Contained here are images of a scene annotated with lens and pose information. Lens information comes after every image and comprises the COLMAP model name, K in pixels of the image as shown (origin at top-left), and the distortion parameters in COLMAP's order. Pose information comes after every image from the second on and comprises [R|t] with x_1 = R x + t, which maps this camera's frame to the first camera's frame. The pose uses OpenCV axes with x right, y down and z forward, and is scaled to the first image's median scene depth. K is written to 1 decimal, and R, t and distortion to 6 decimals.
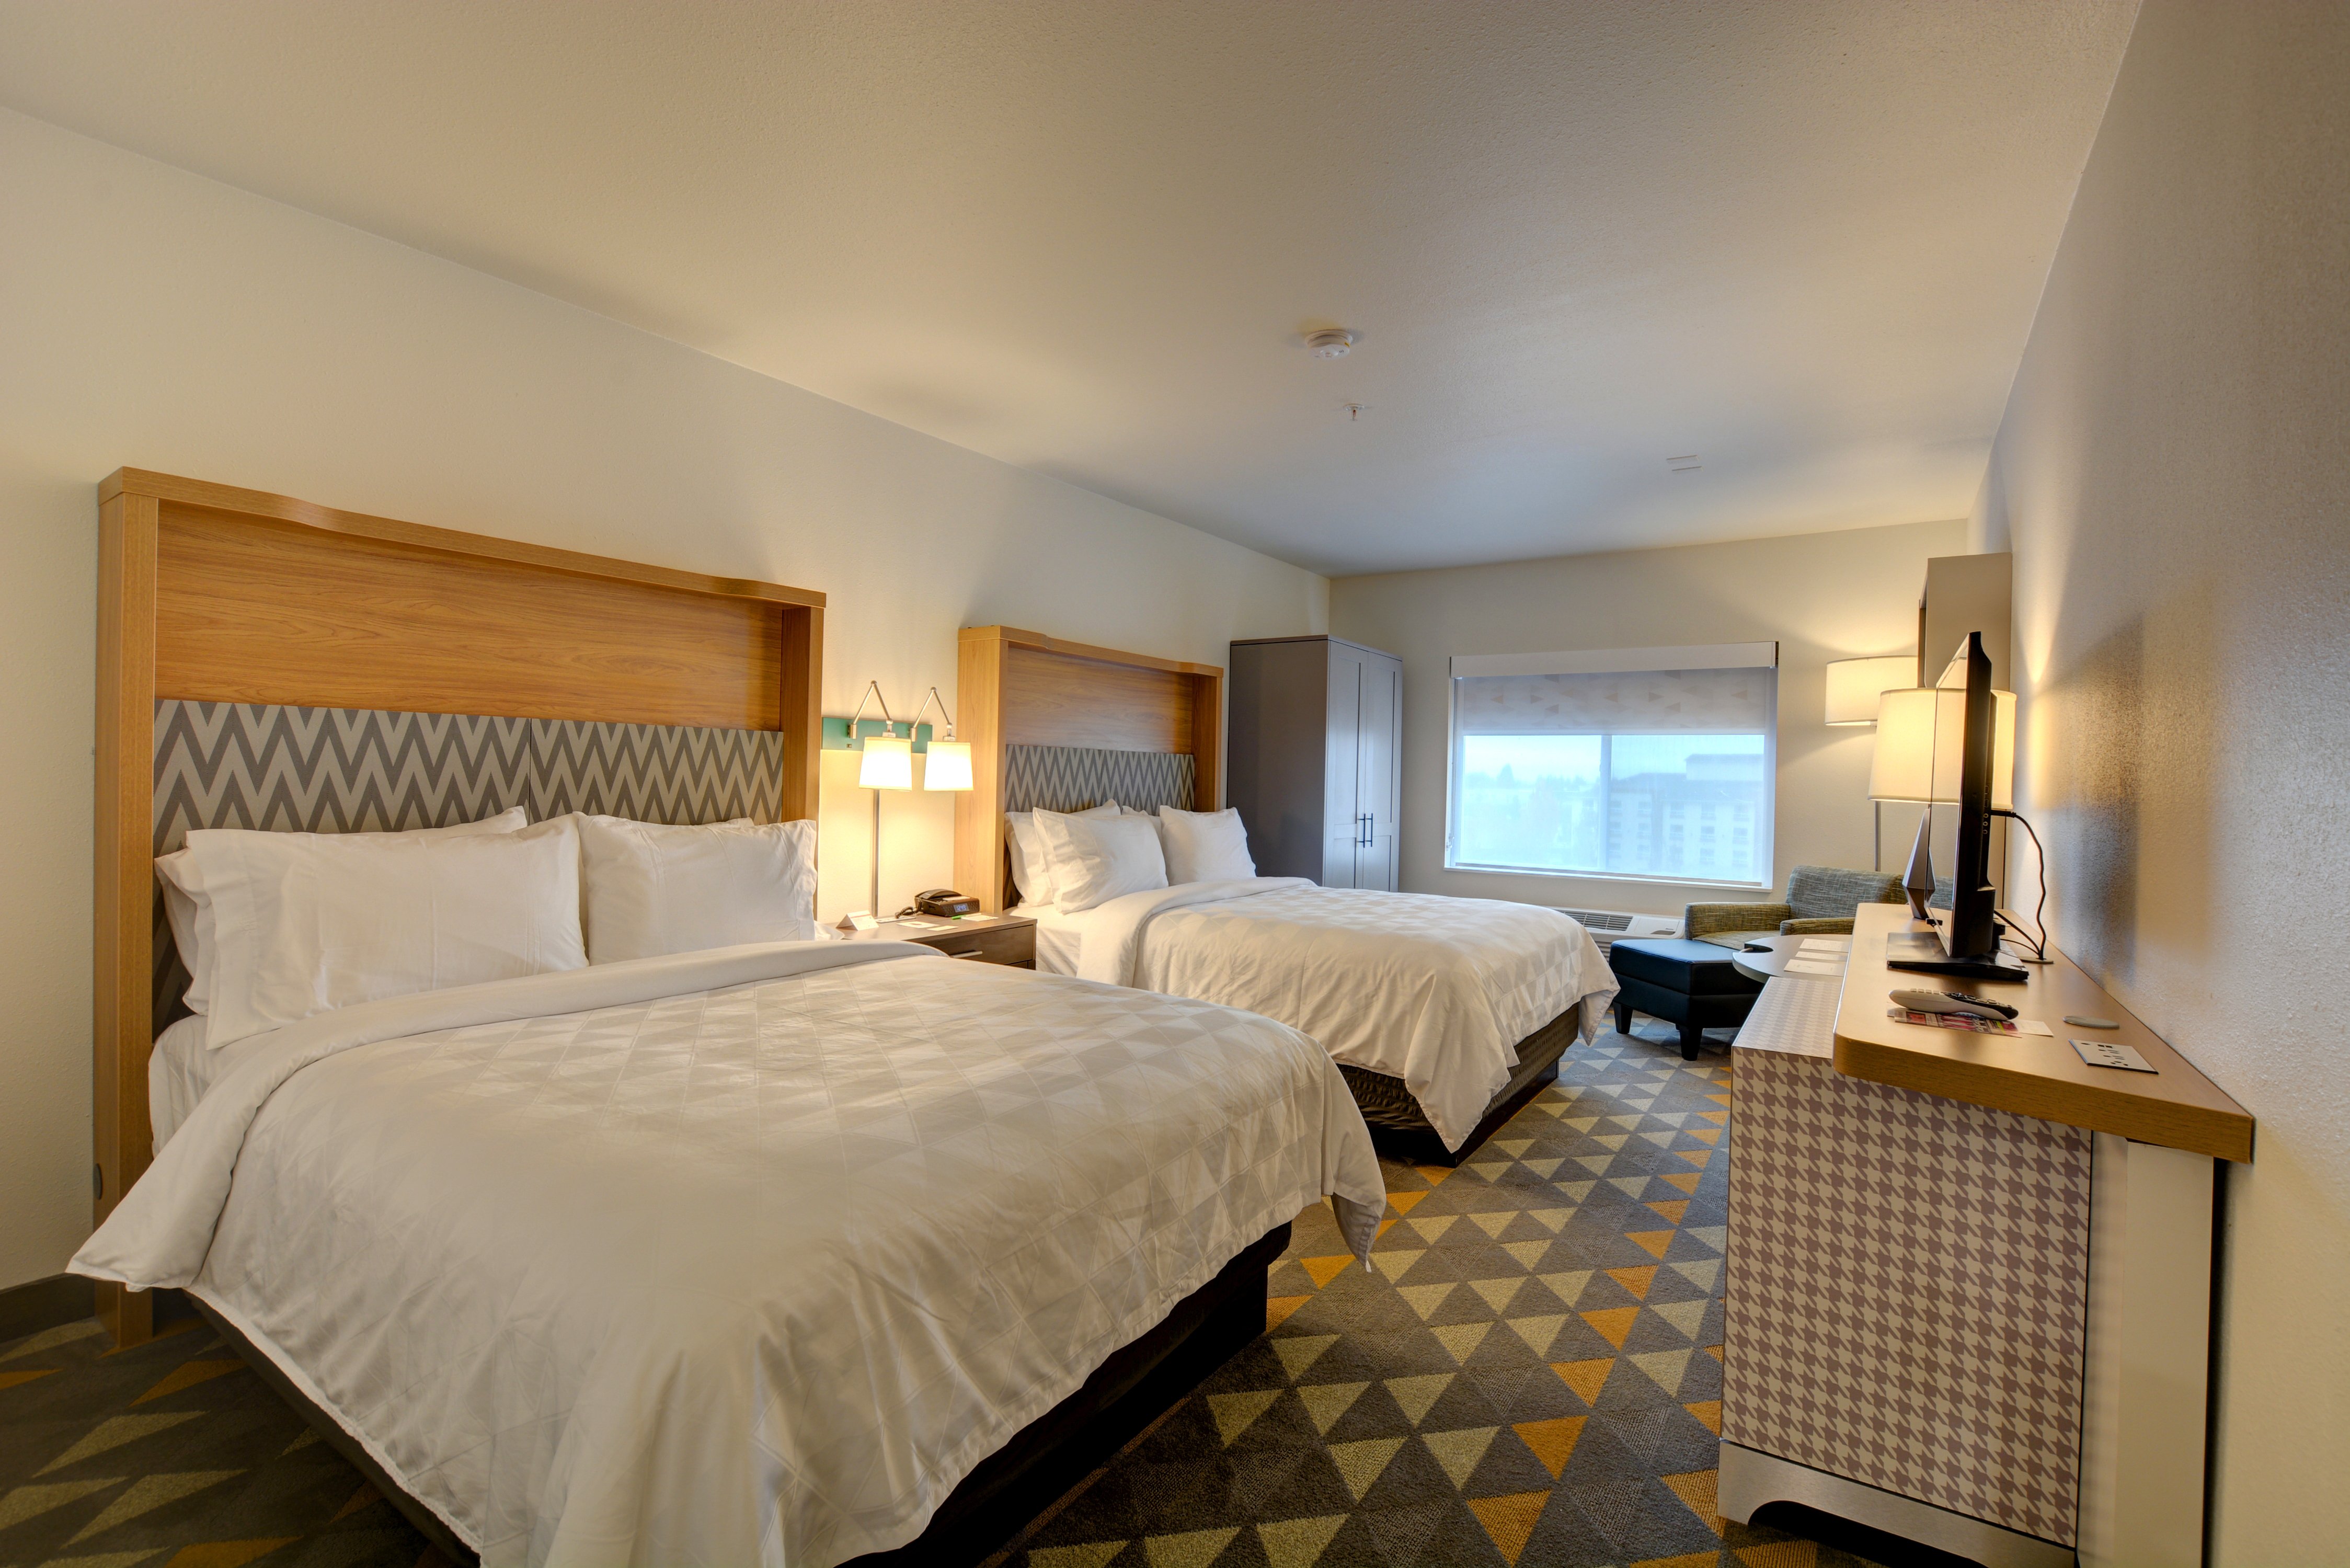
lens RADIAL K [[1034.2, 0, 1183.6], [0, 1034.2, 782.2], [0, 0, 1]] dist [-0.032032, 0.004742]
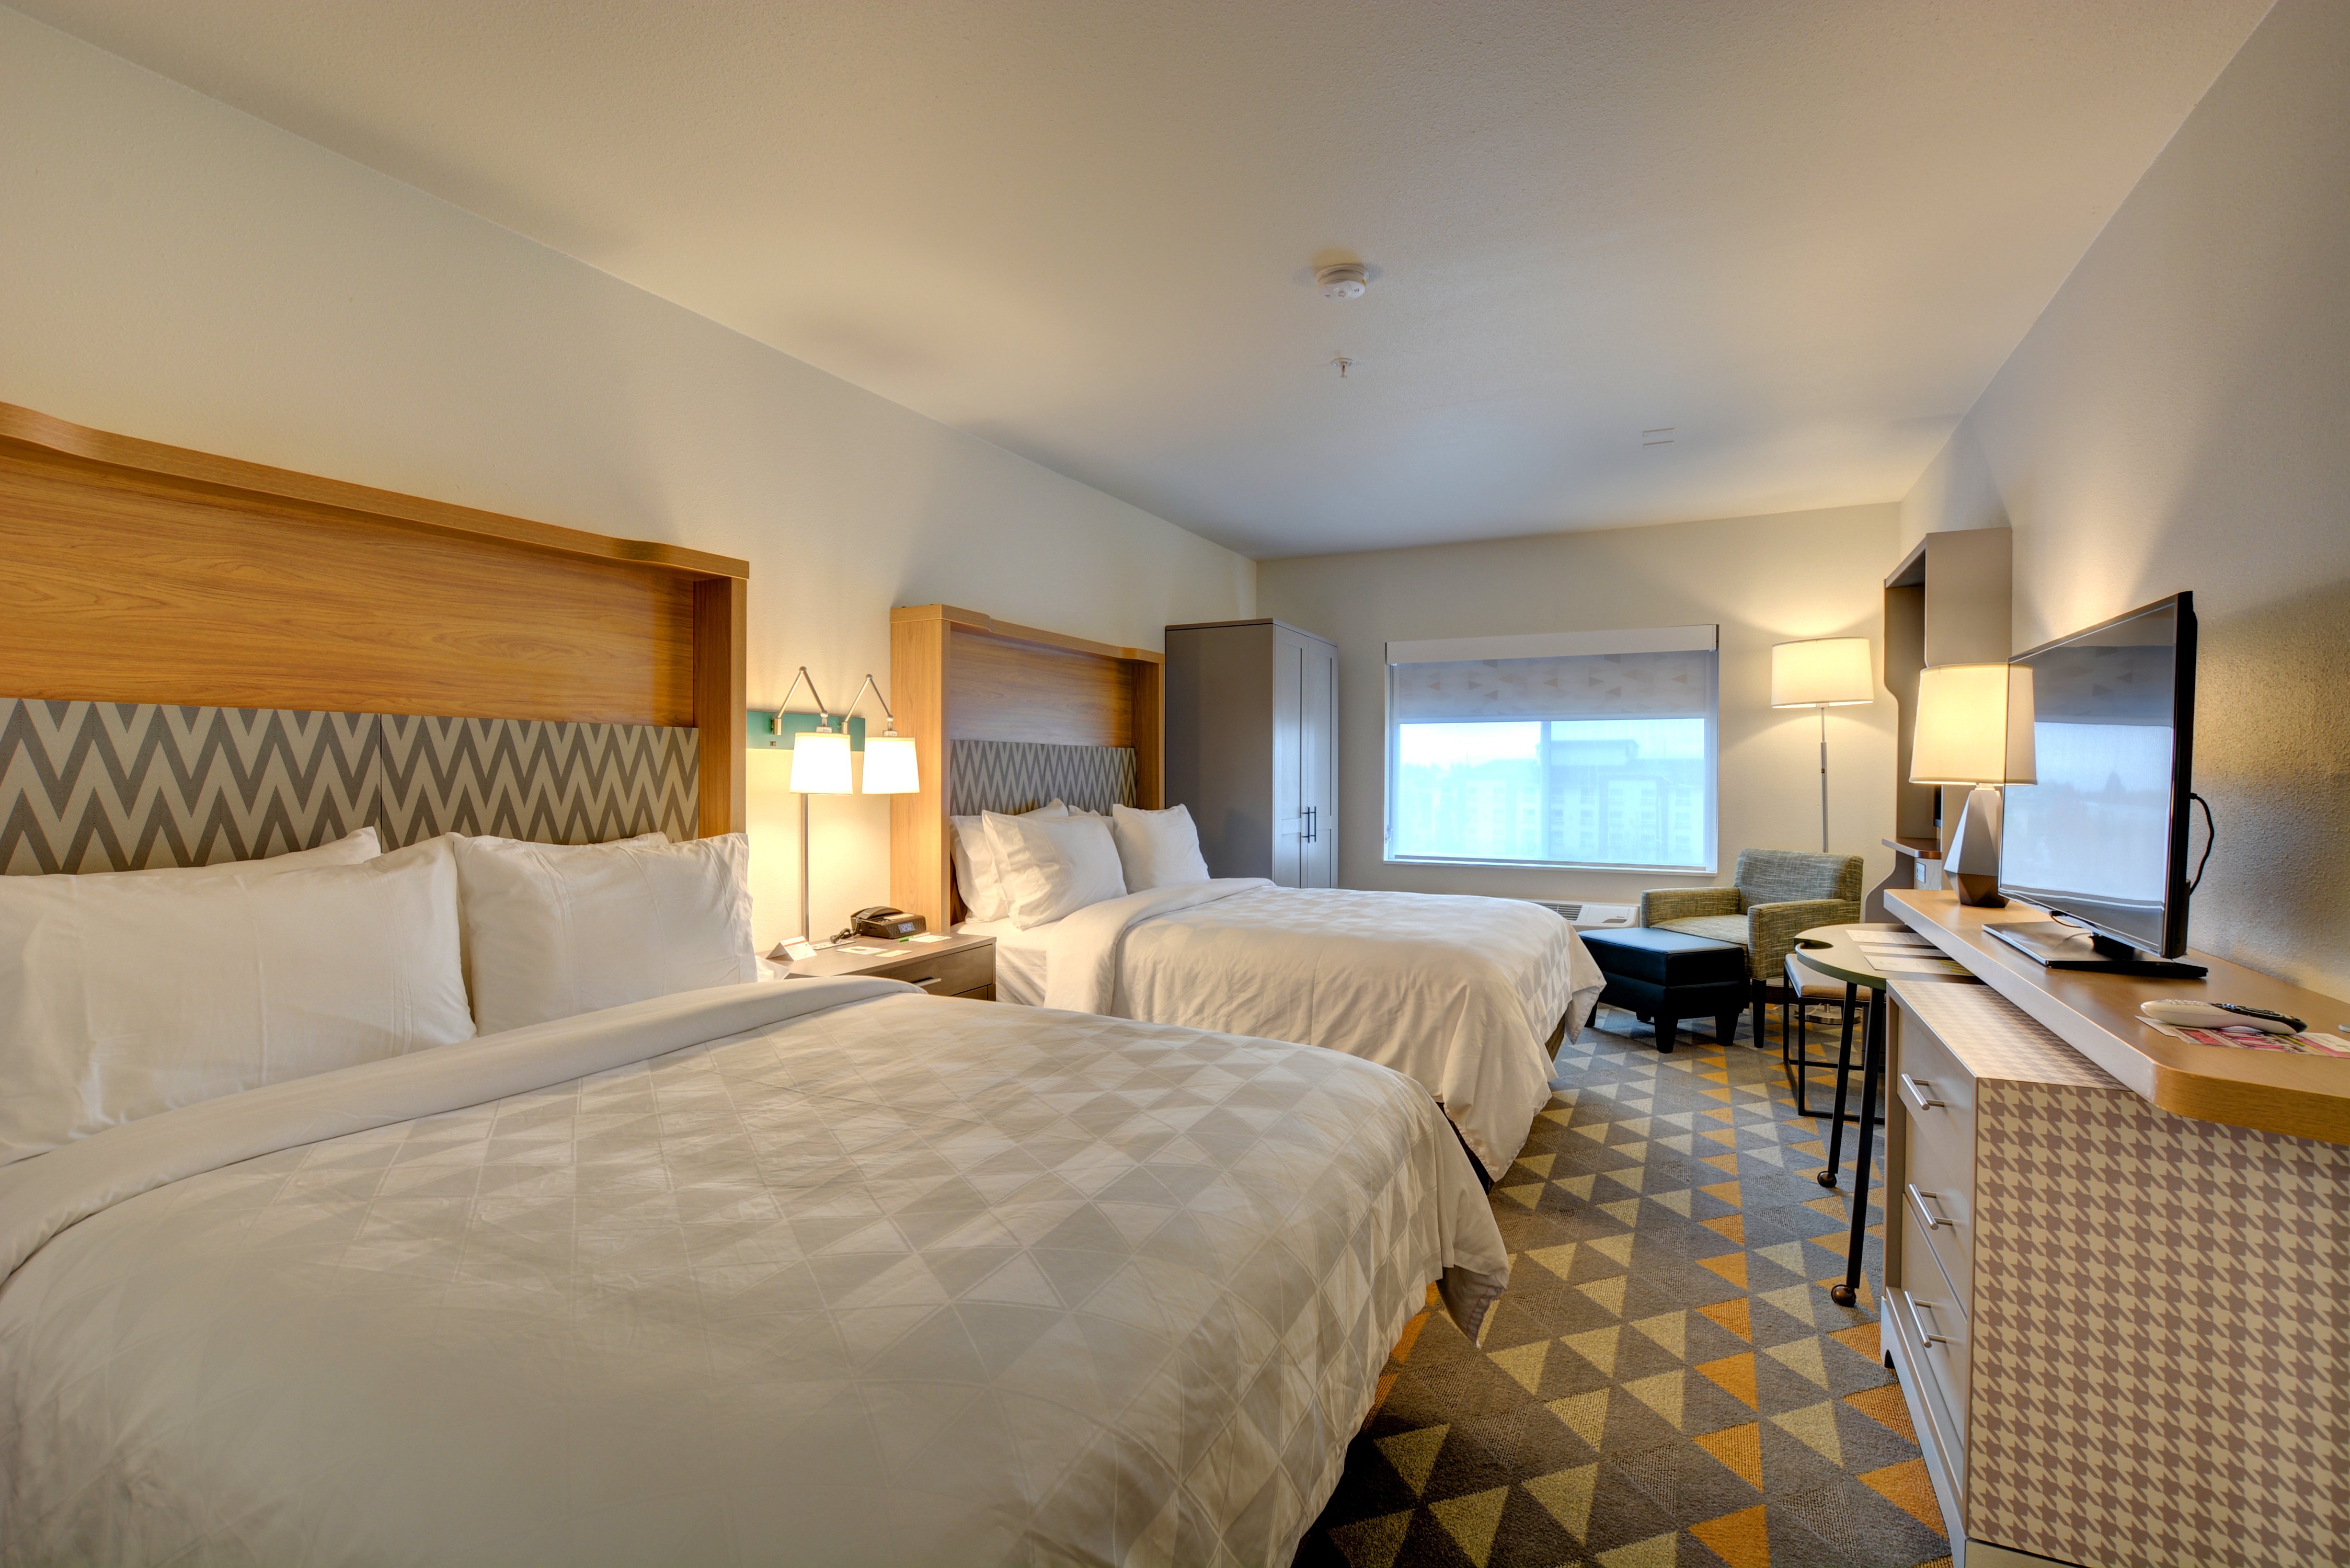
lens RADIAL K [[1034.2, 0, 1183.5], [0, 1034.2, 782.7], [0, 0, 1]] dist [-0.032032, 0.004742]
pose [[0.991710, -0.021188, 0.126741, -0.123113], [0.020412, 0.999764, 0.007413, -0.003079], [-0.126868, -0.004764, 0.991908, 0.144228]]
